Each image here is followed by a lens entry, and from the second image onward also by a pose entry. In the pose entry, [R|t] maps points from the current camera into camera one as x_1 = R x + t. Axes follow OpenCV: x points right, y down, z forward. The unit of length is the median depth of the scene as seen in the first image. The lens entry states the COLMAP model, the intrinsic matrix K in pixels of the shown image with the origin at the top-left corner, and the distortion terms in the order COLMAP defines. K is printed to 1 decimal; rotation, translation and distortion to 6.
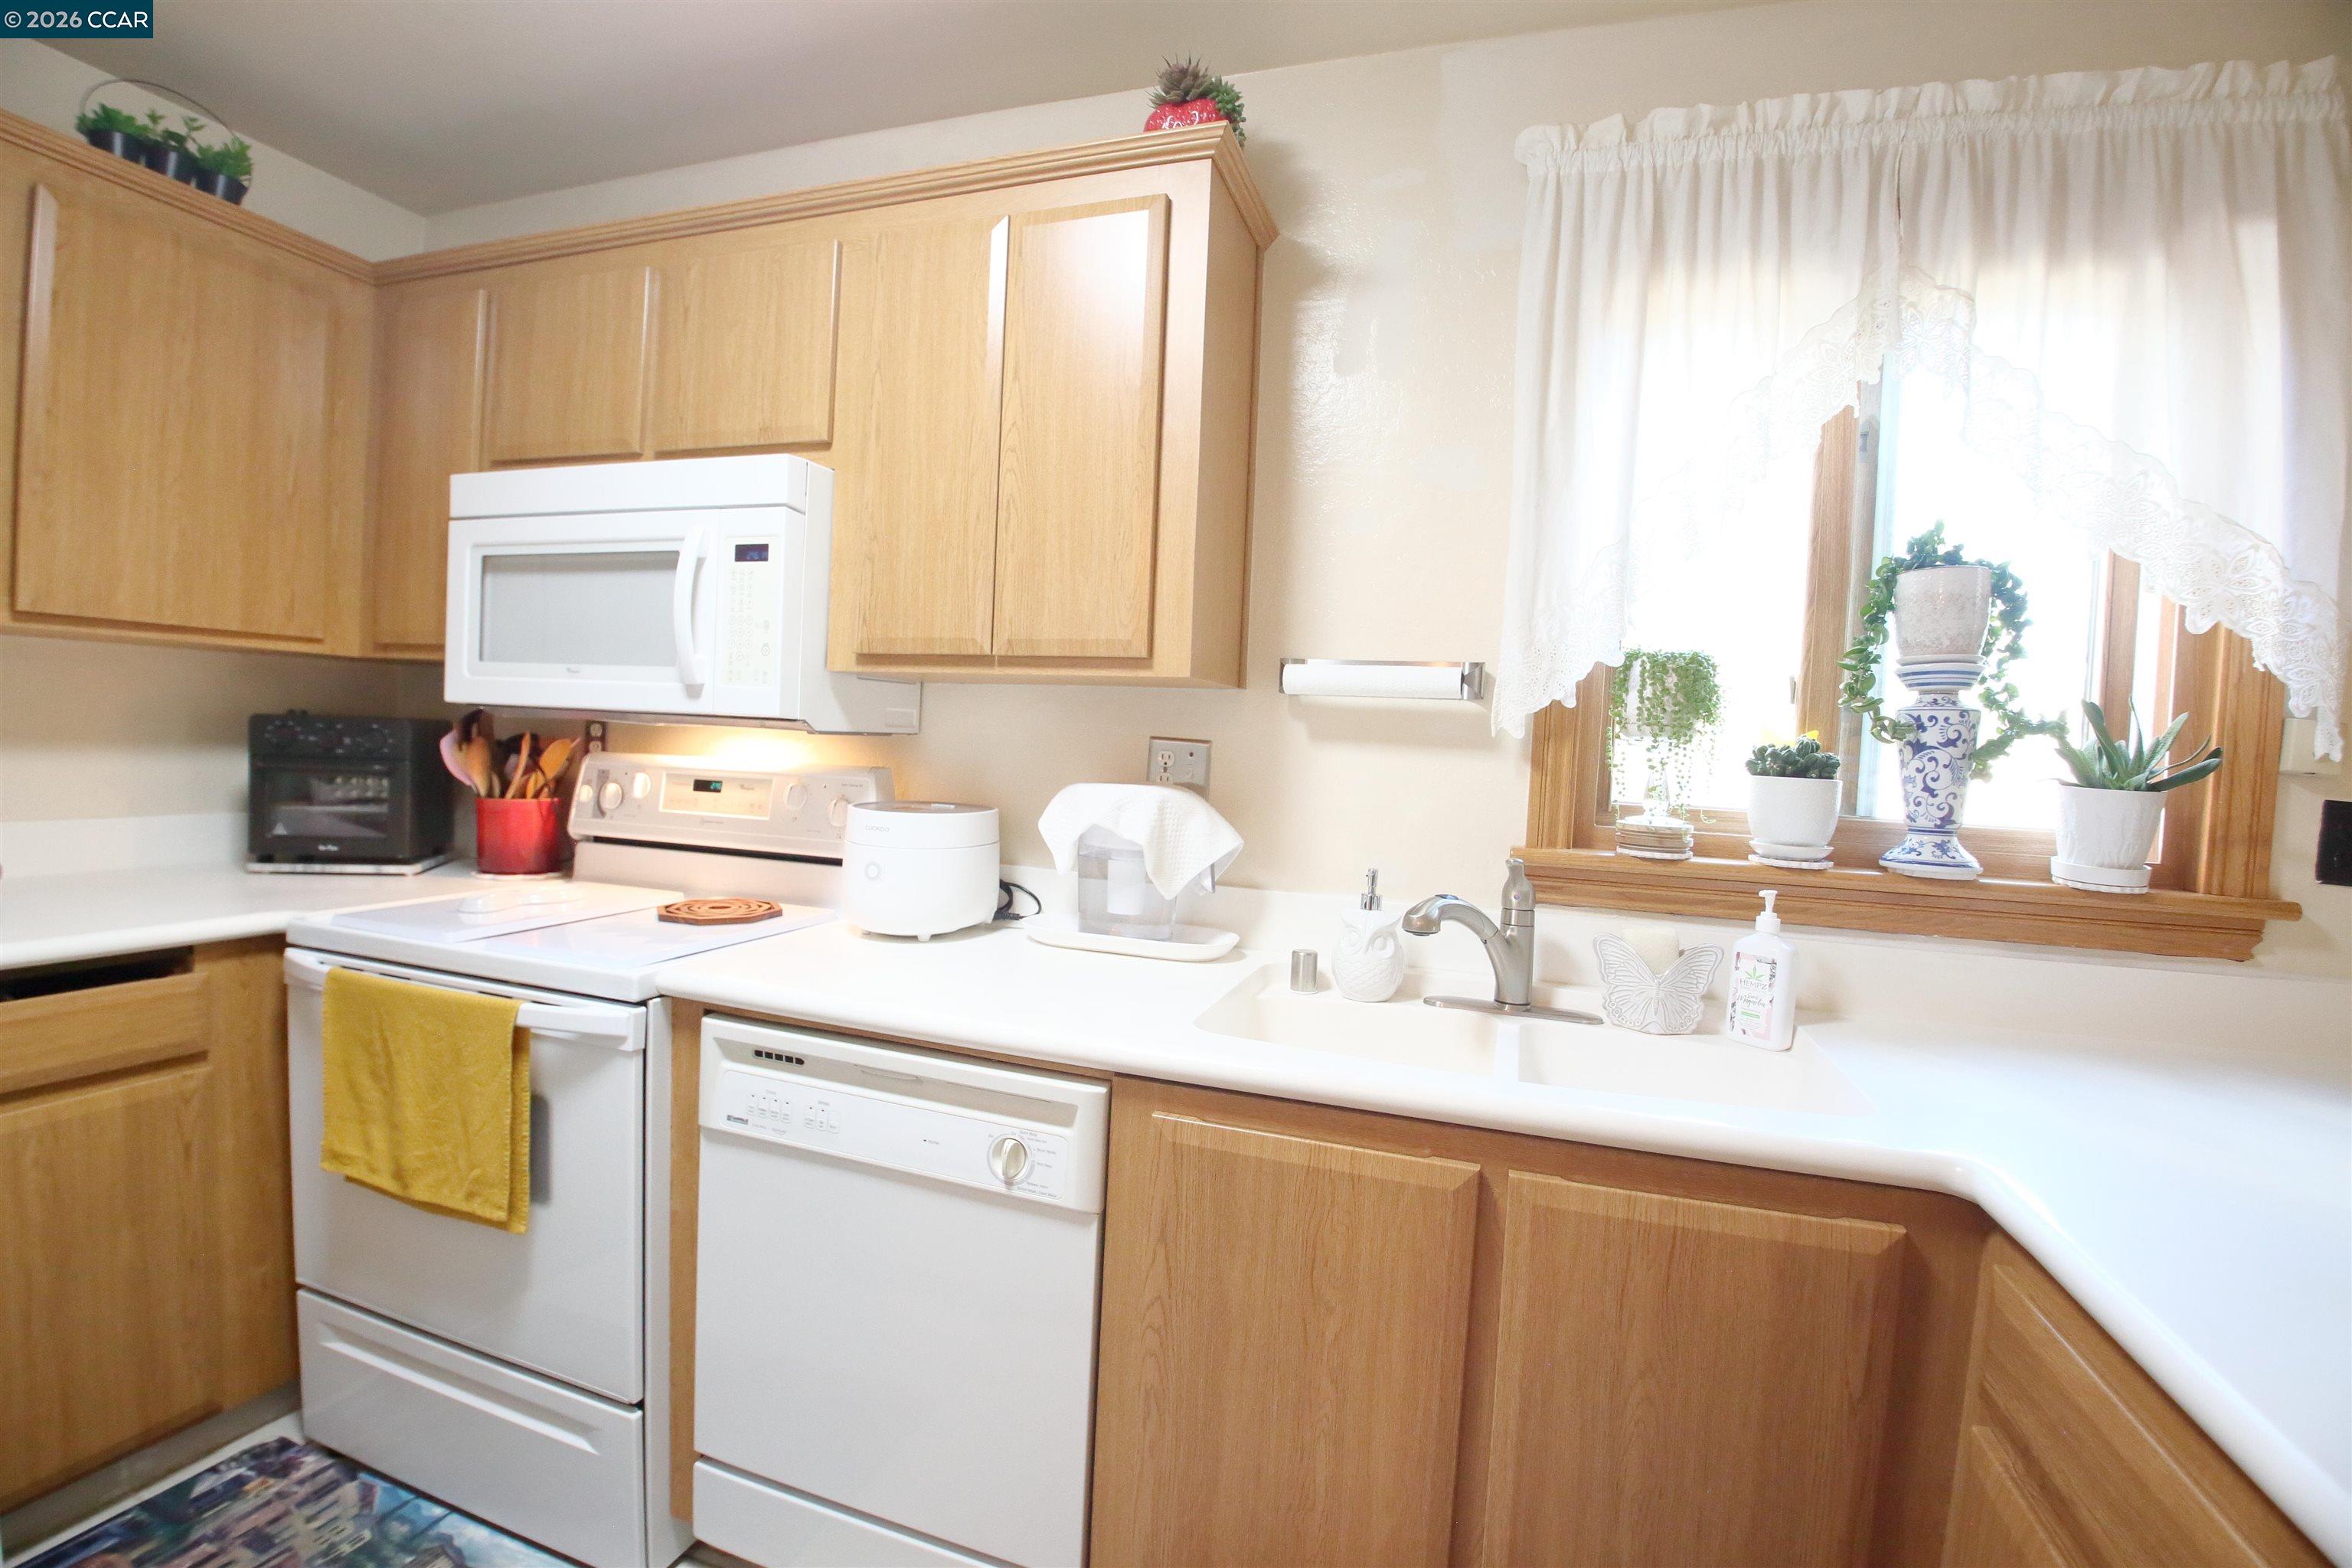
lens RADIAL K [[1068.8, 0, 1166.3], [0, 1068.8, 779.6], [0, 0, 1]] dist [-0.045821, -0.001233]
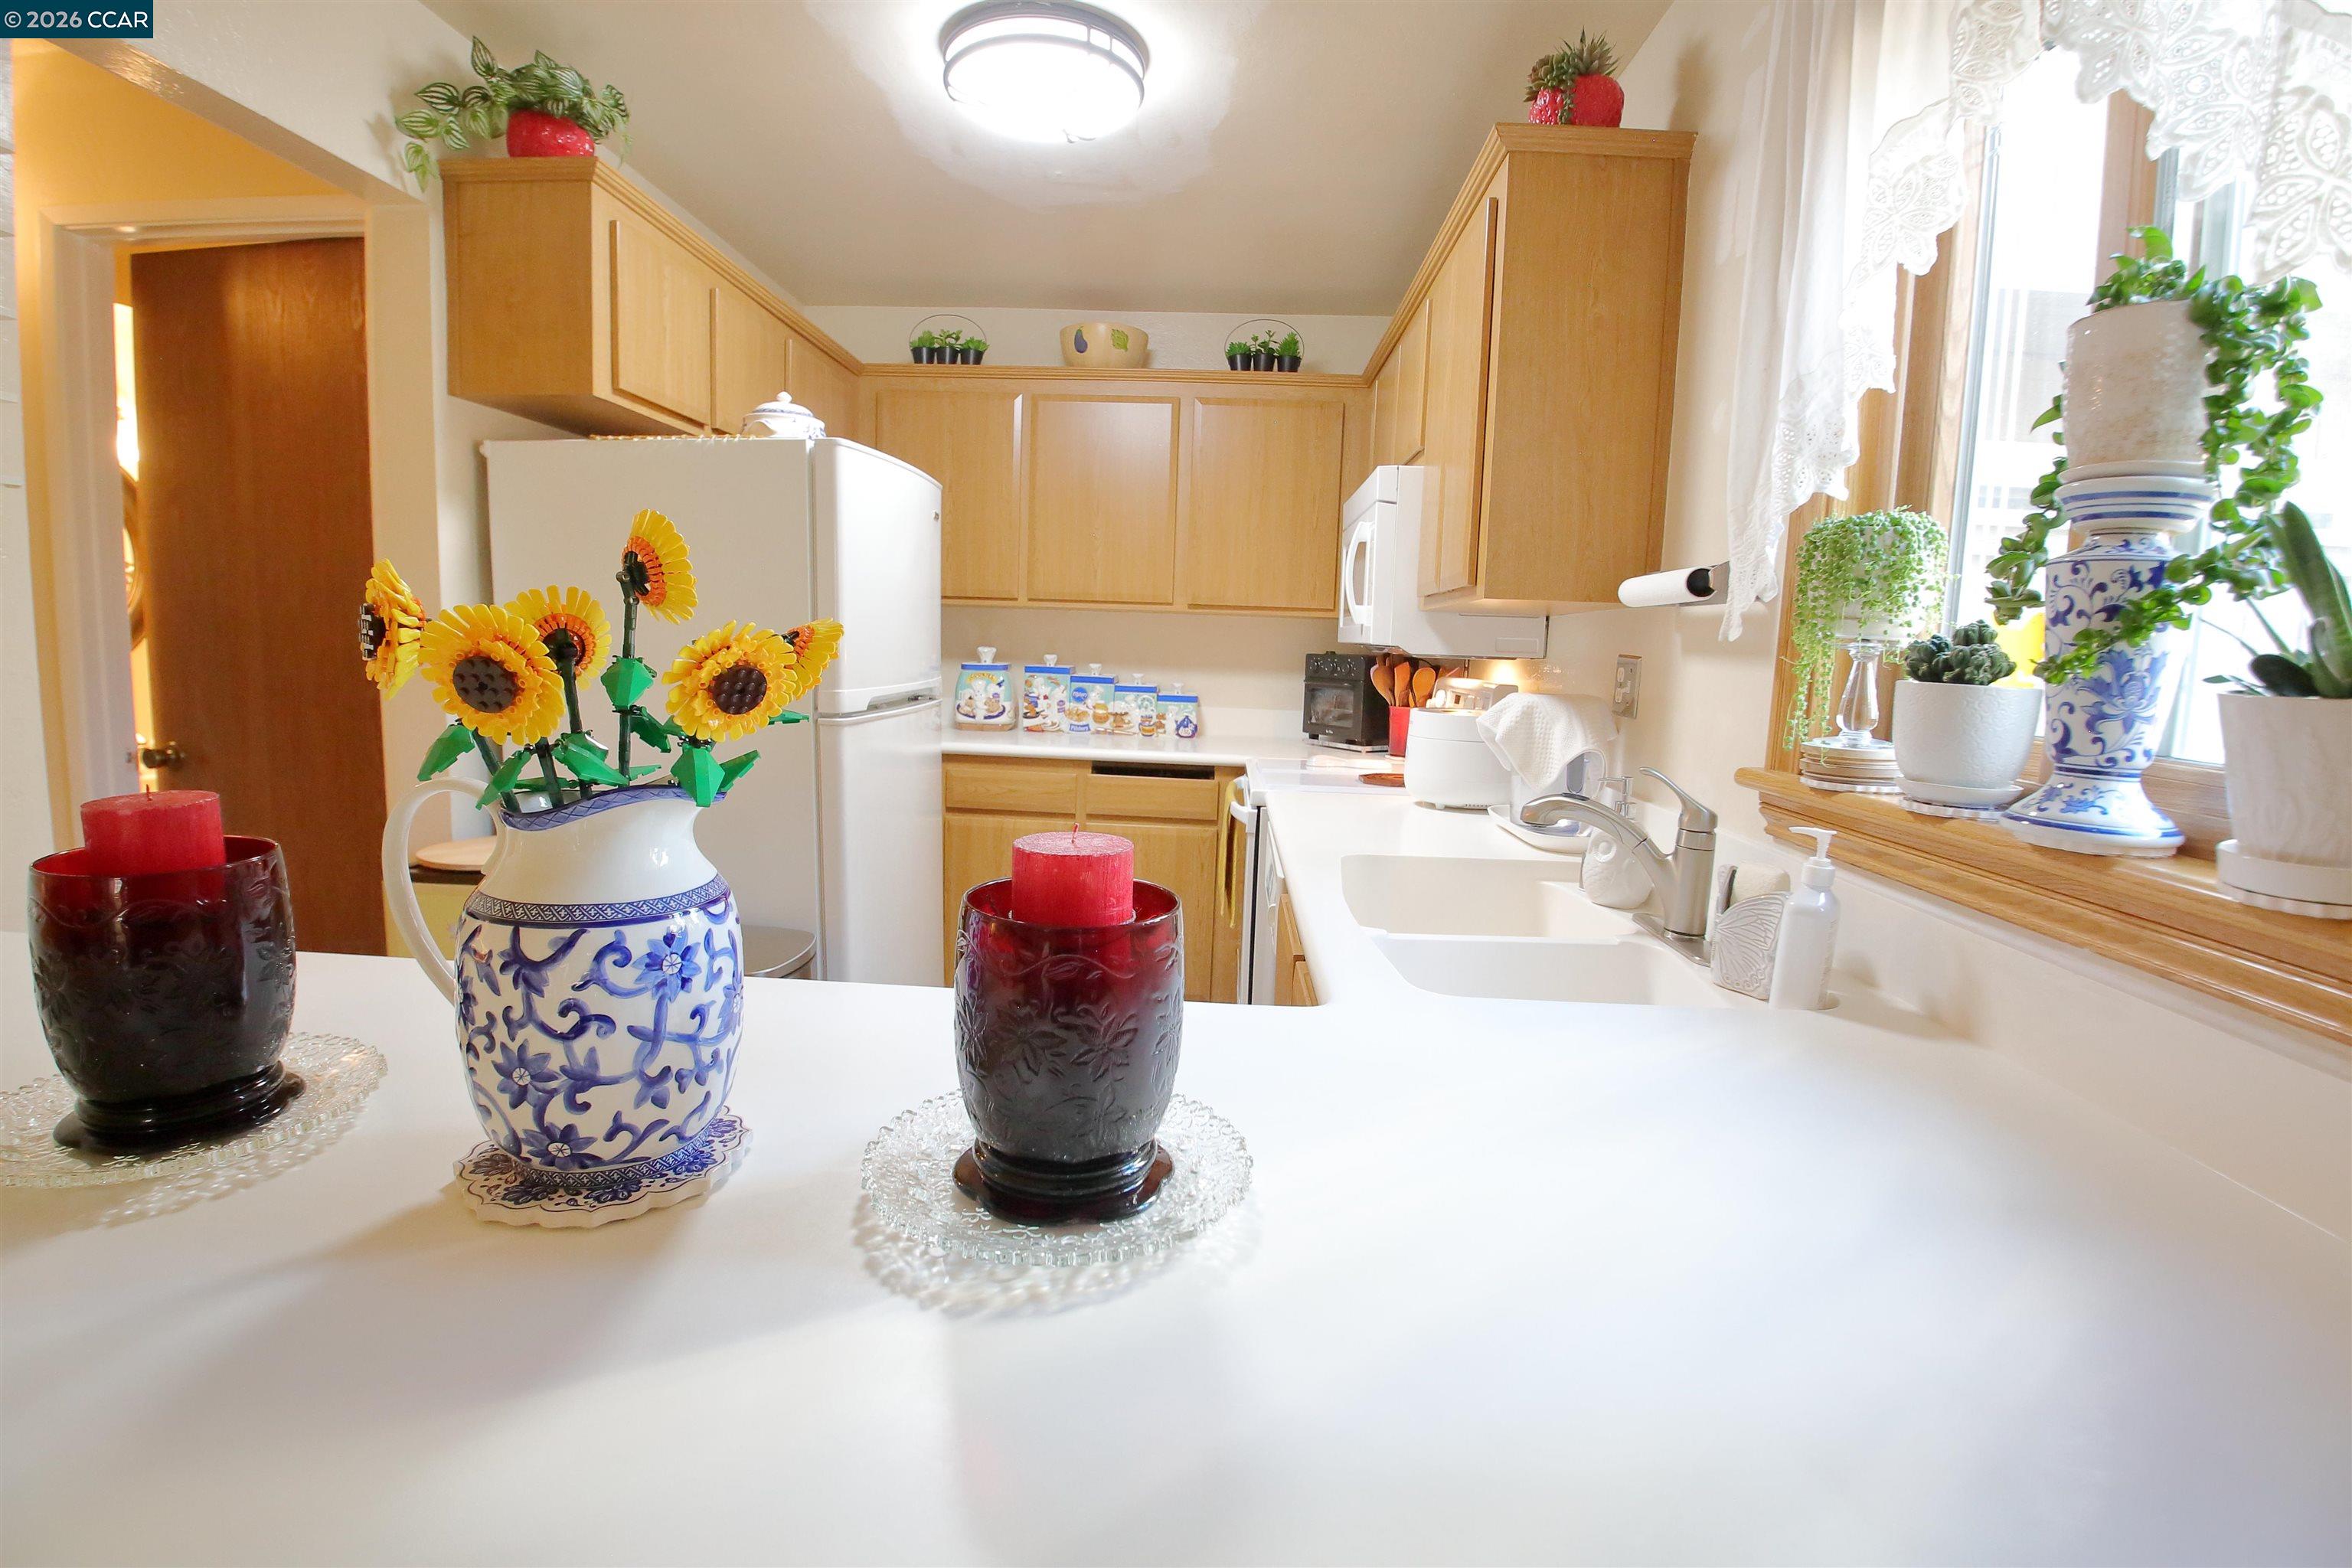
lens RADIAL K [[1081.3, 0, 1196.6], [0, 1081.3, 786.3], [0, 0, 1]] dist [-0.048497, -0.000339]
pose [[0.295414, 0.091096, -0.951016, 1.041428], [-0.055163, 0.995409, 0.078214, 0.035458], [0.953776, 0.029355, 0.299083, 0.318059]]
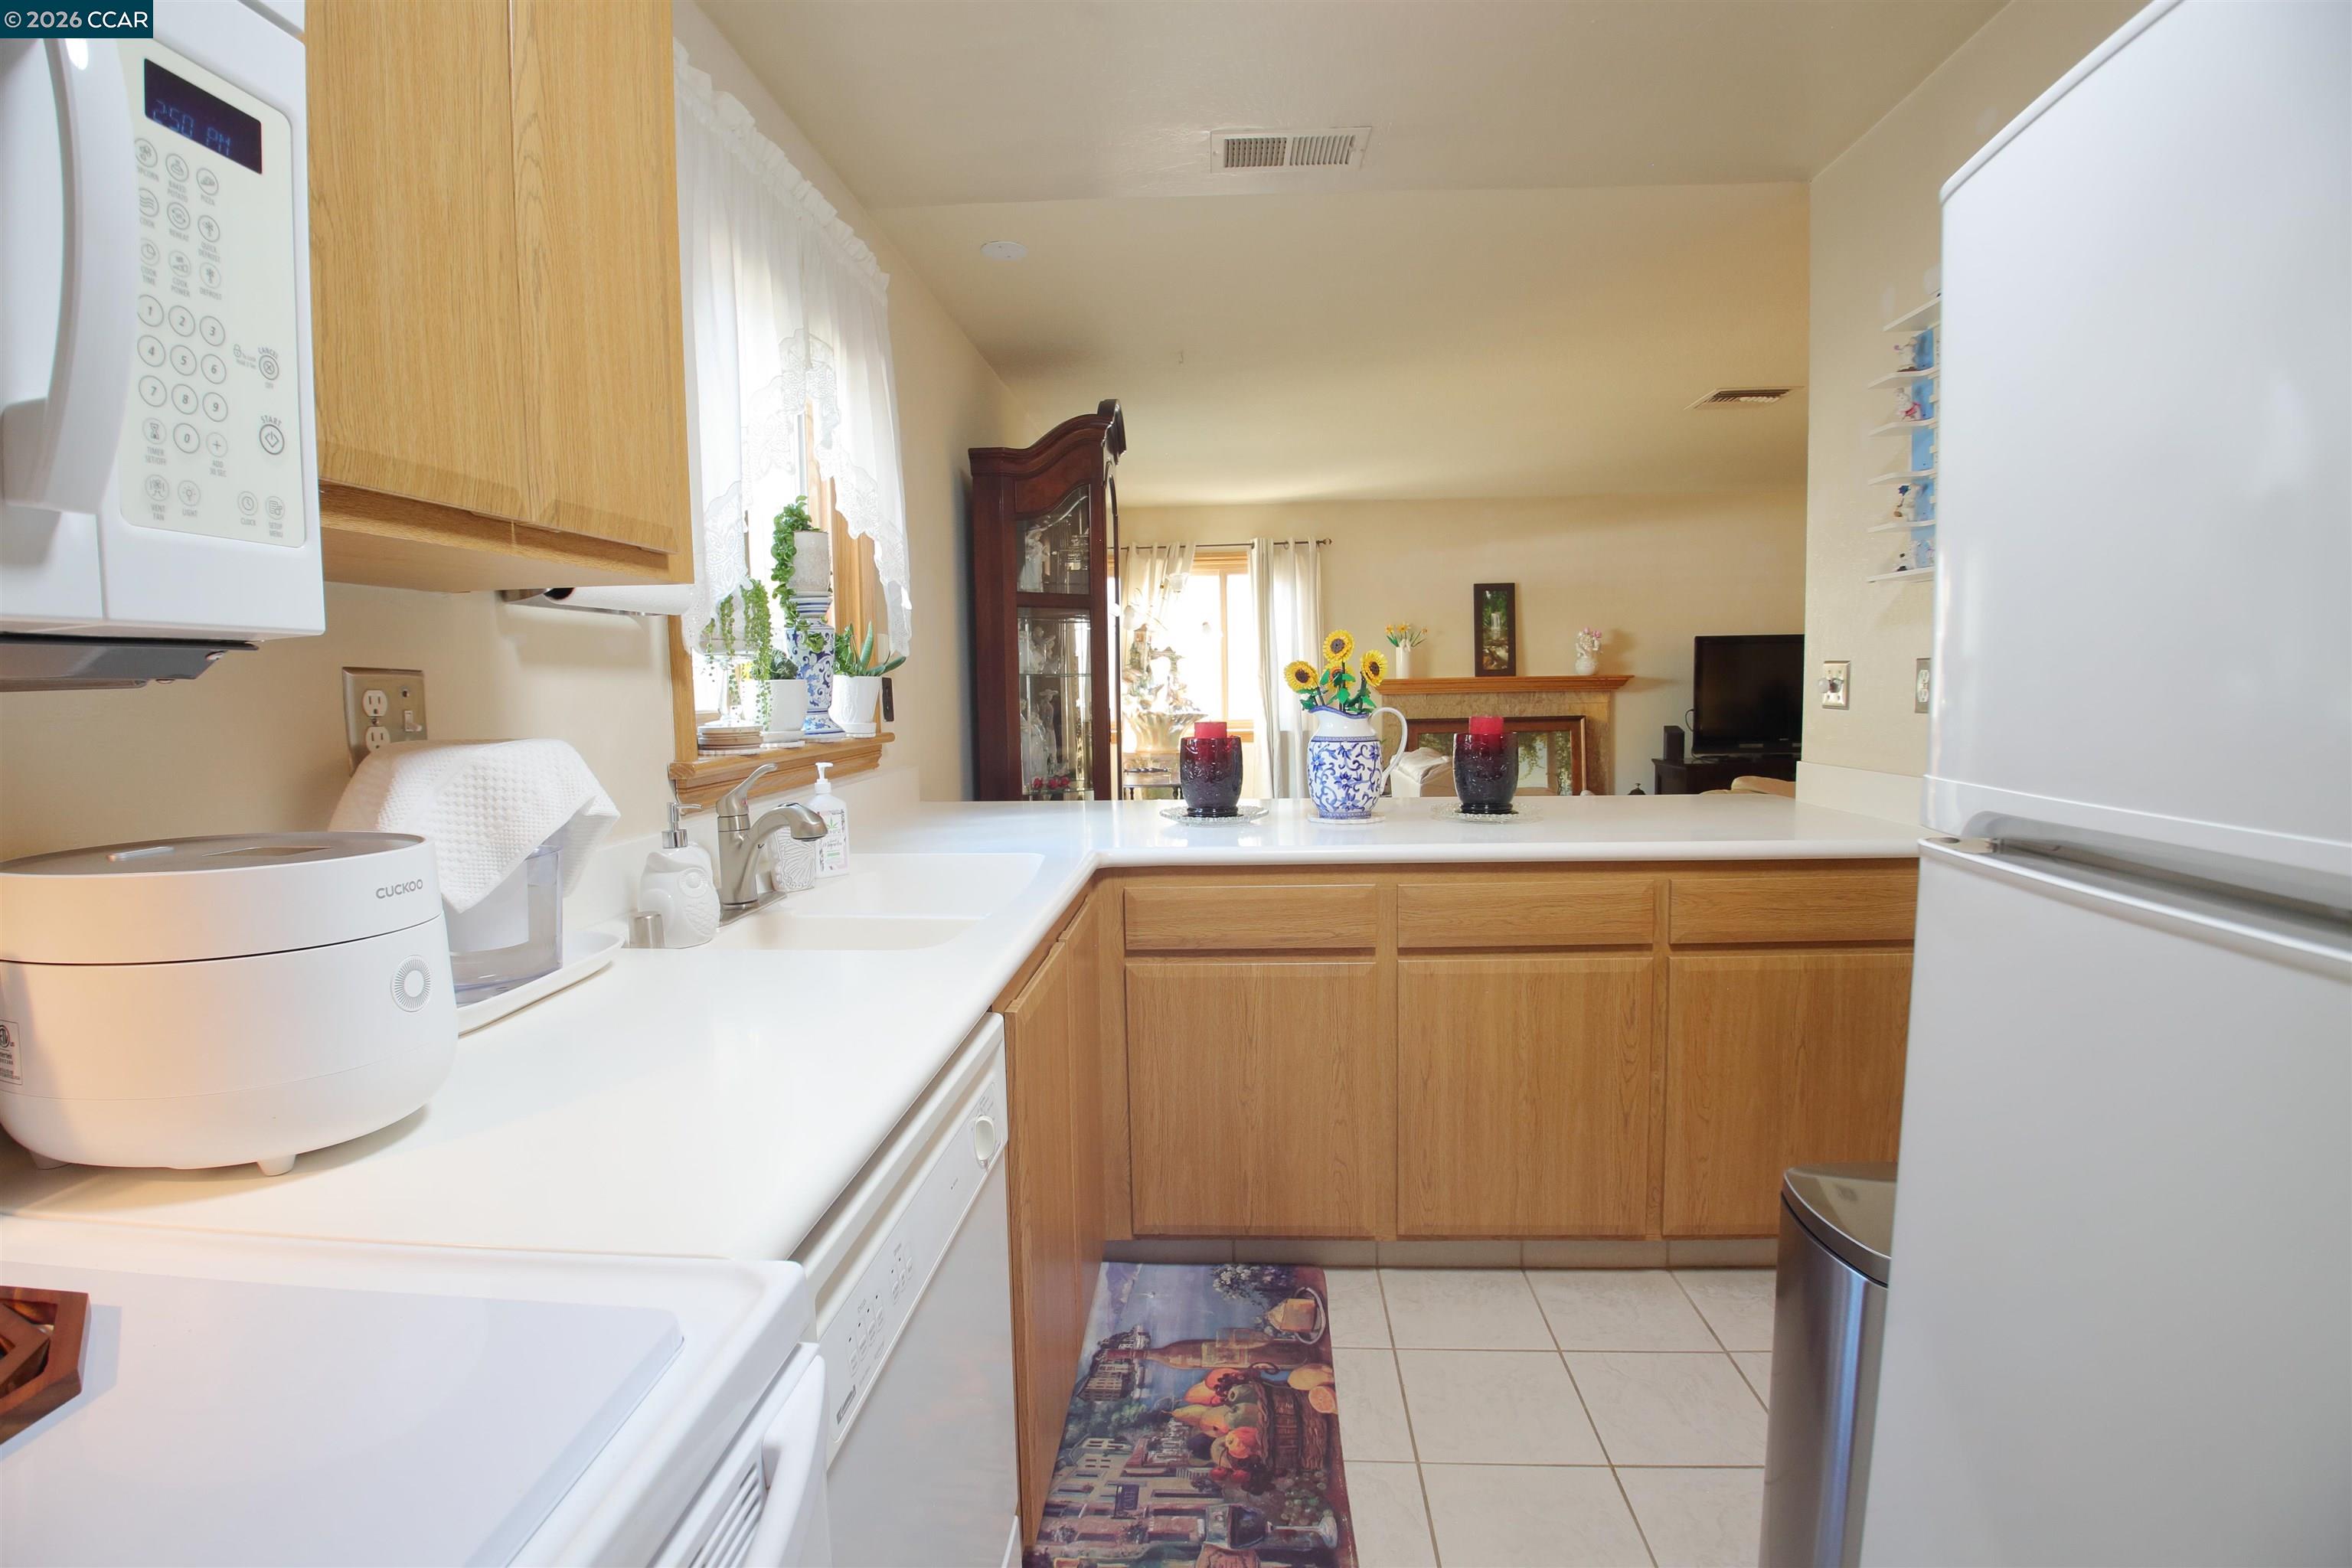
lens RADIAL K [[1068.8, 0, 1166.3], [0, 1068.8, 779.6], [0, 0, 1]] dist [-0.045821, -0.001233]
pose [[-0.241728, -0.131531, 0.961388, -0.791149], [0.044676, 0.988211, 0.146434, -0.050817], [-0.969315, 0.078348, -0.233002, 0.823728]]
